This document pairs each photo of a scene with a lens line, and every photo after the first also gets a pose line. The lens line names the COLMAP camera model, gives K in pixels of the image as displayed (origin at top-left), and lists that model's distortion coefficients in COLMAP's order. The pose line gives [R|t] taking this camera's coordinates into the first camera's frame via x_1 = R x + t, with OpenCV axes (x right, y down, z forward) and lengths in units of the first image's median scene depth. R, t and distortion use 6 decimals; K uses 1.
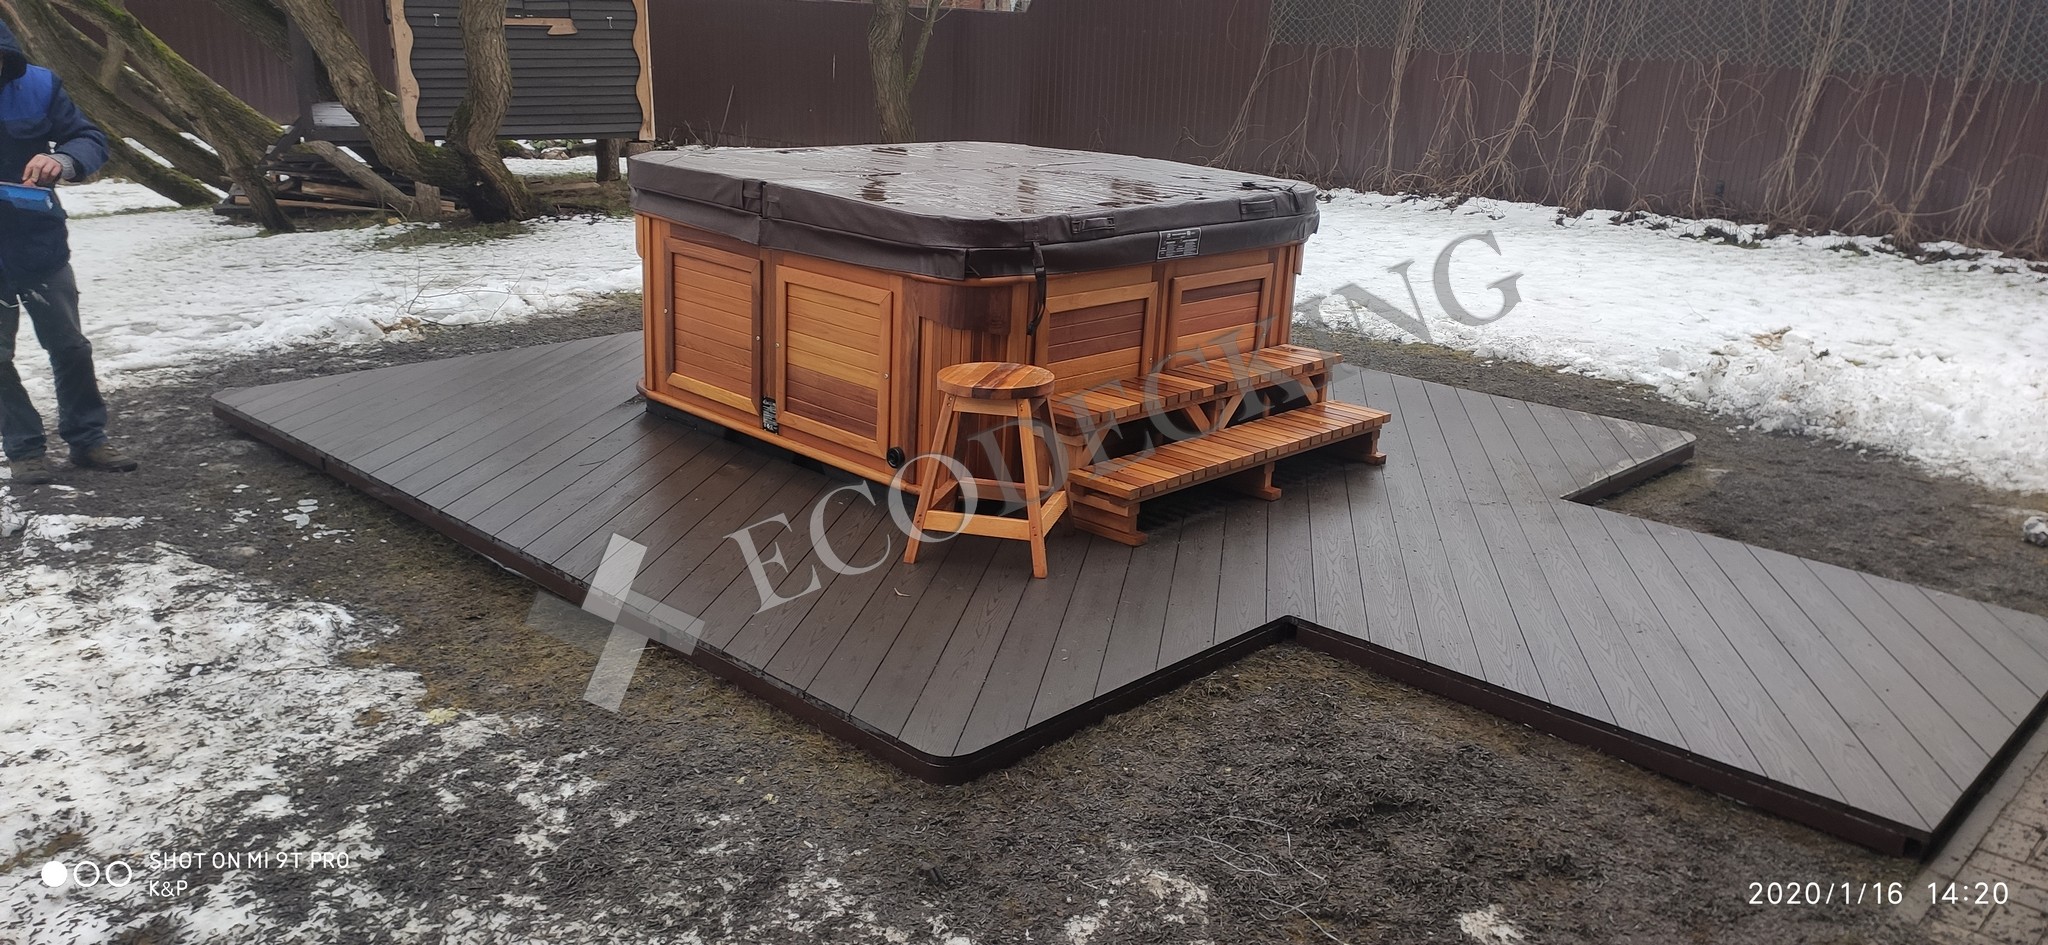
lens RADIAL K [[1522.1, 0, 1013.6], [0, 1522.1, 478.1], [0, 0, 1]] dist [0.098314, -0.131398]
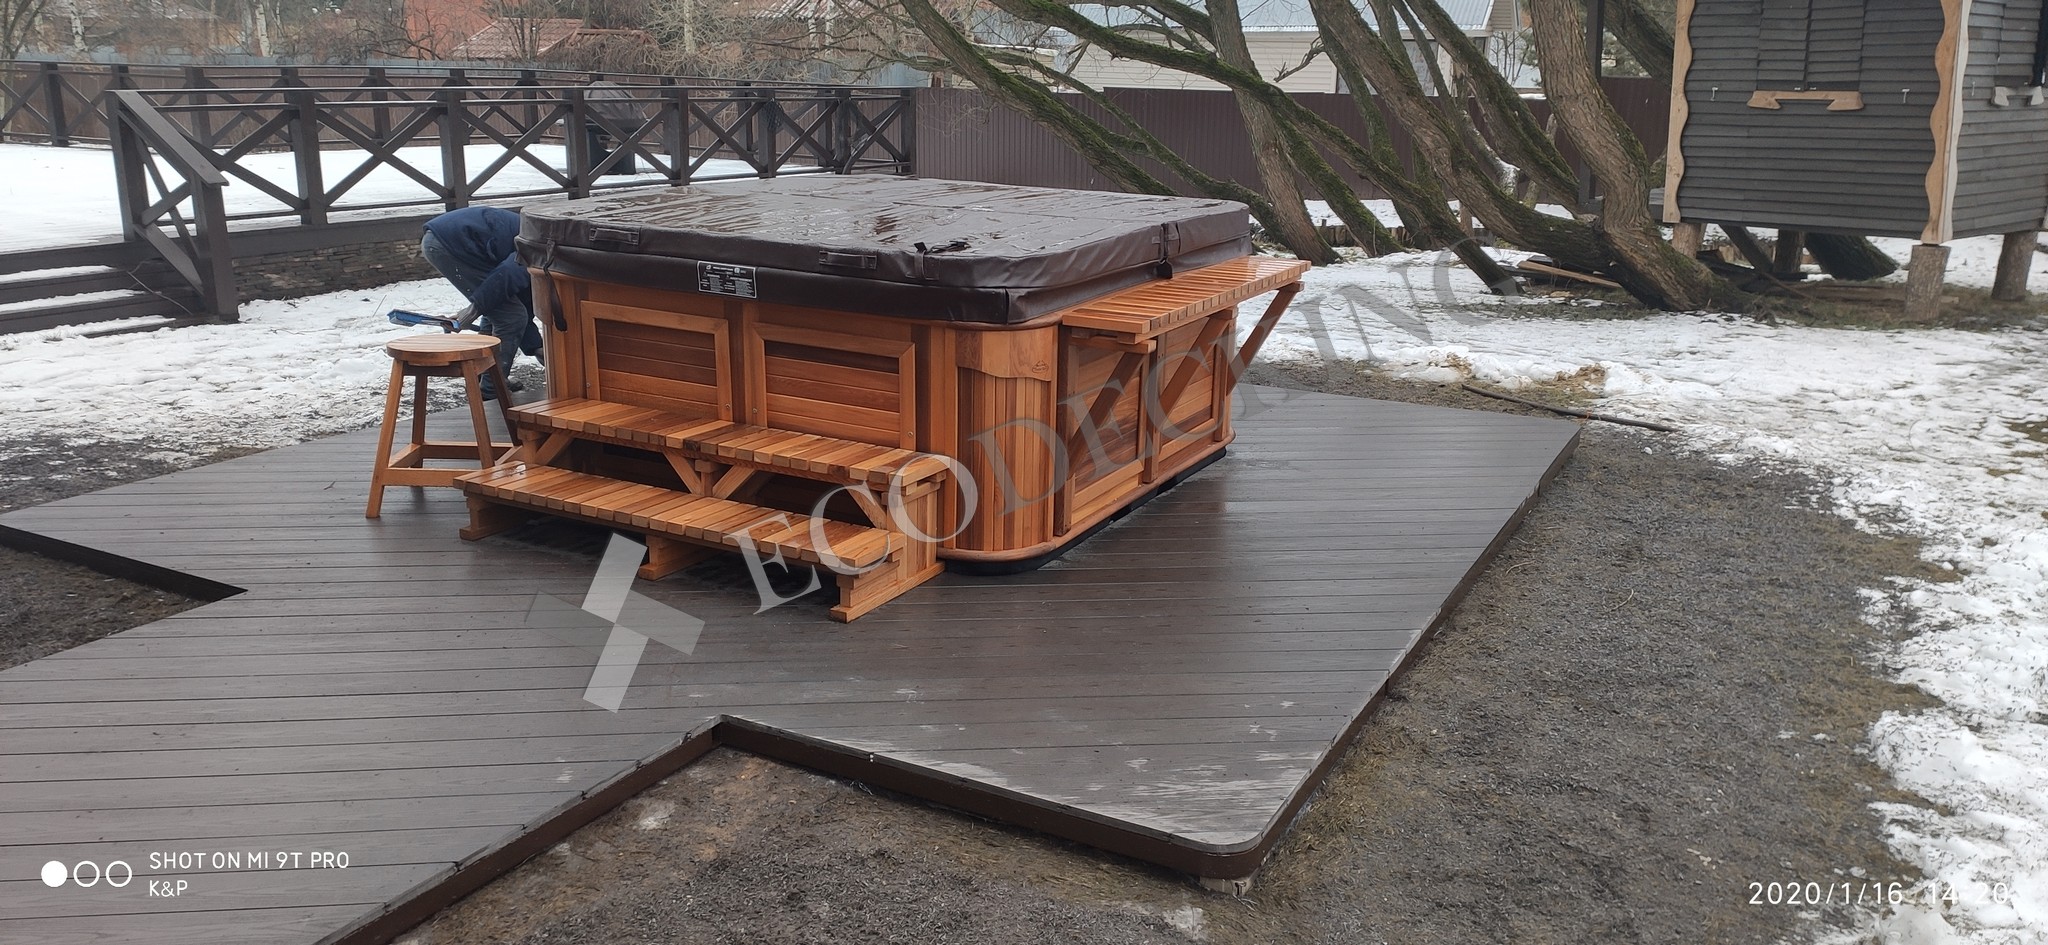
lens RADIAL K [[1522.1, 0, 1007.4], [0, 1522.1, 486.0], [0, 0, 1]] dist [0.098314, -0.131398]
pose [[0.272154, 0.234310, -0.933291, 0.416154], [-0.293108, 0.943996, 0.151525, -0.091999], [0.916526, 0.232316, 0.325590, 0.366676]]
